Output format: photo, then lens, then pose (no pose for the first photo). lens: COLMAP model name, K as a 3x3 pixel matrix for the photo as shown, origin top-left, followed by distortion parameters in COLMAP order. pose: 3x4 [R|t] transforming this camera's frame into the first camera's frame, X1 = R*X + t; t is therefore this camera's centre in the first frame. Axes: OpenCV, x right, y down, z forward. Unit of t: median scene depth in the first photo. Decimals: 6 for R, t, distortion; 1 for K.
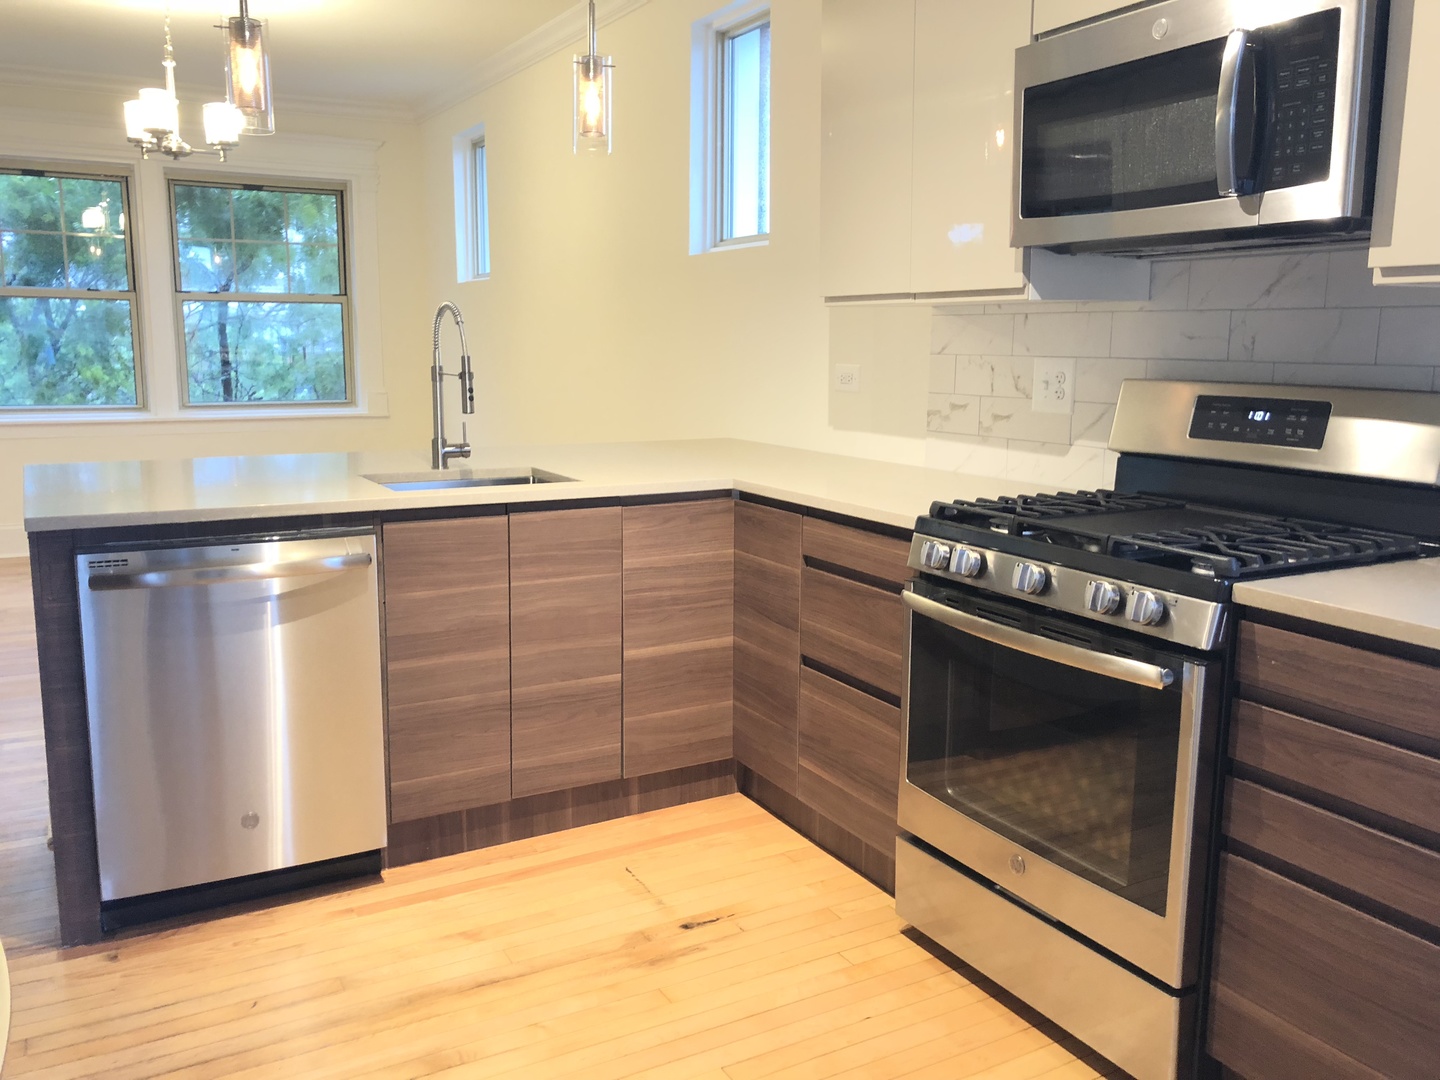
lens RADIAL K [[1176.8, 0, 716.1], [0, 1176.8, 532.7], [0, 0, 1]] dist [0.007758, 0.025167]
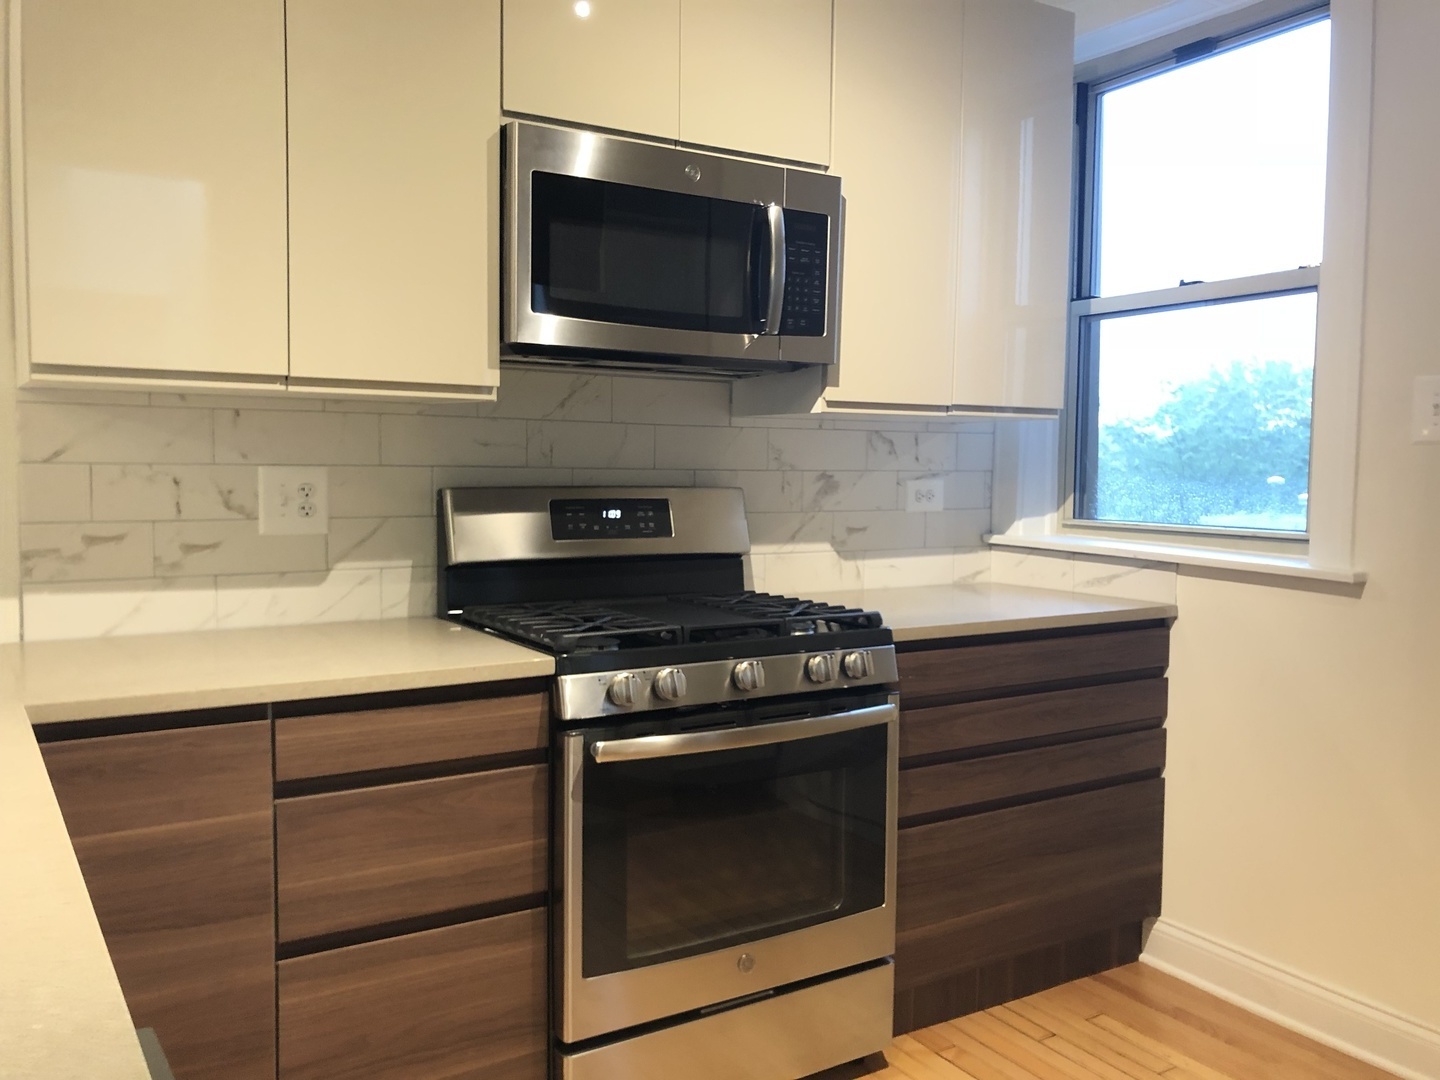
lens RADIAL K [[1176.8, 0, 719.2], [0, 1176.8, 541.4], [0, 0, 1]] dist [0.007758, 0.025167]
pose [[-0.061236, -0.071075, 0.995589, -0.551729], [0.153036, 0.984999, 0.079732, -0.120623], [-0.986322, 0.157244, -0.049440, 0.782616]]
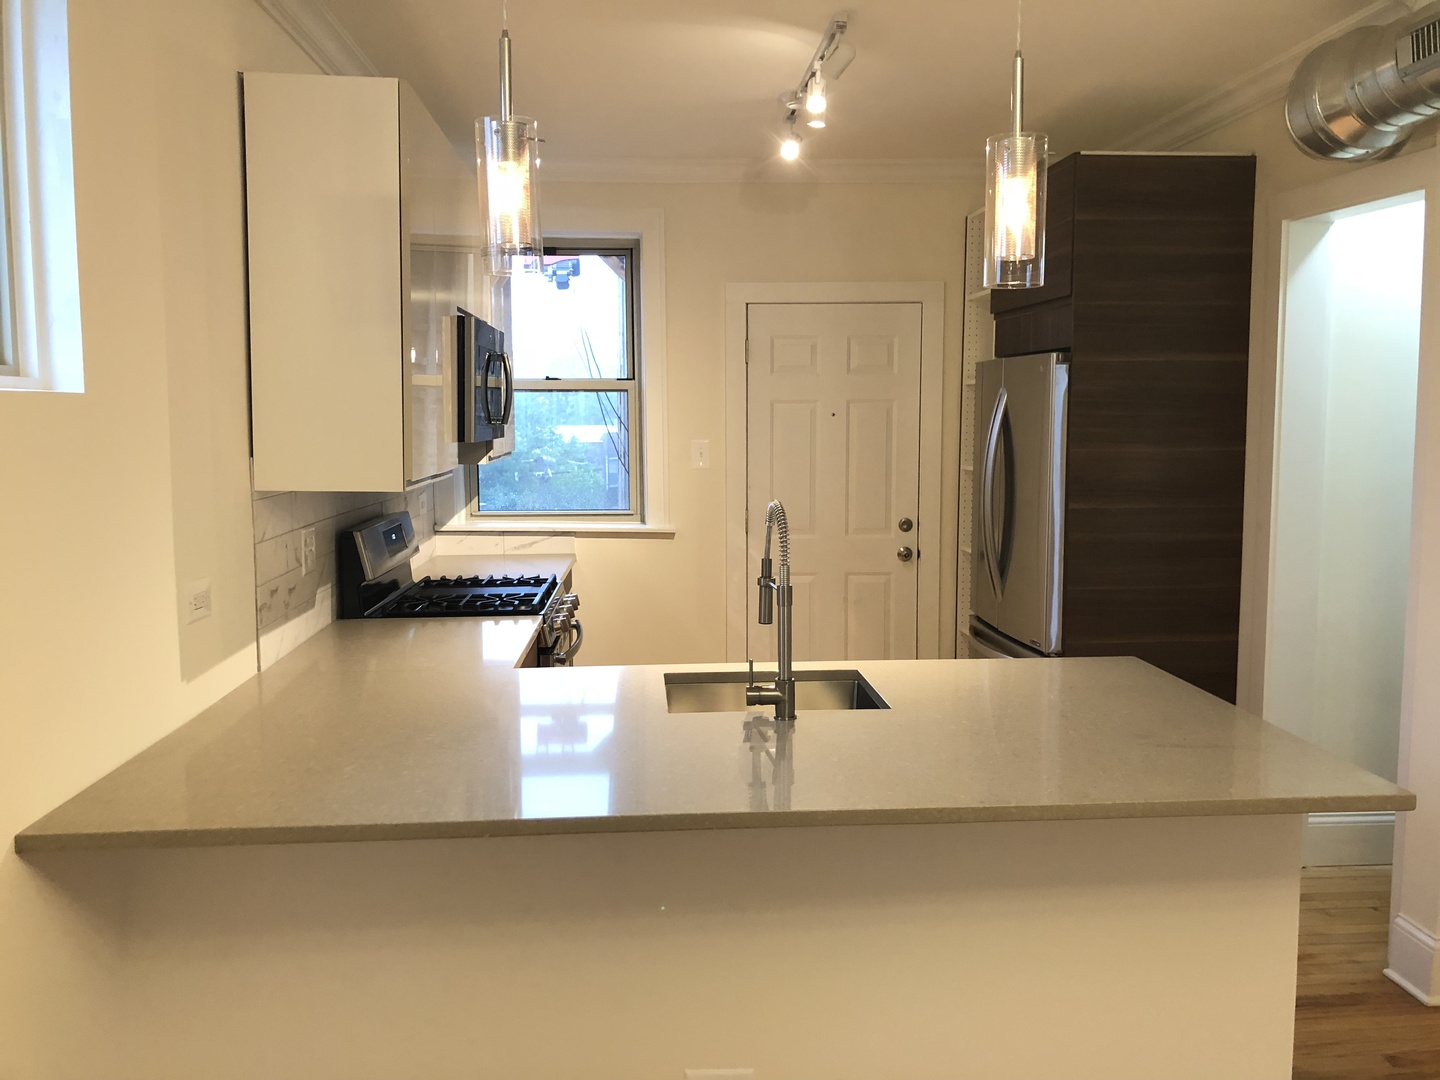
lens RADIAL K [[1176.8, 0, 719.7], [0, 1176.8, 538.4], [0, 0, 1]] dist [0.007758, 0.025167]
pose [[-0.904684, -0.049090, 0.423245, -0.583249], [0.067225, 0.964455, 0.255554, -0.416091], [-0.420746, 0.259649, -0.869227, 1.884067]]
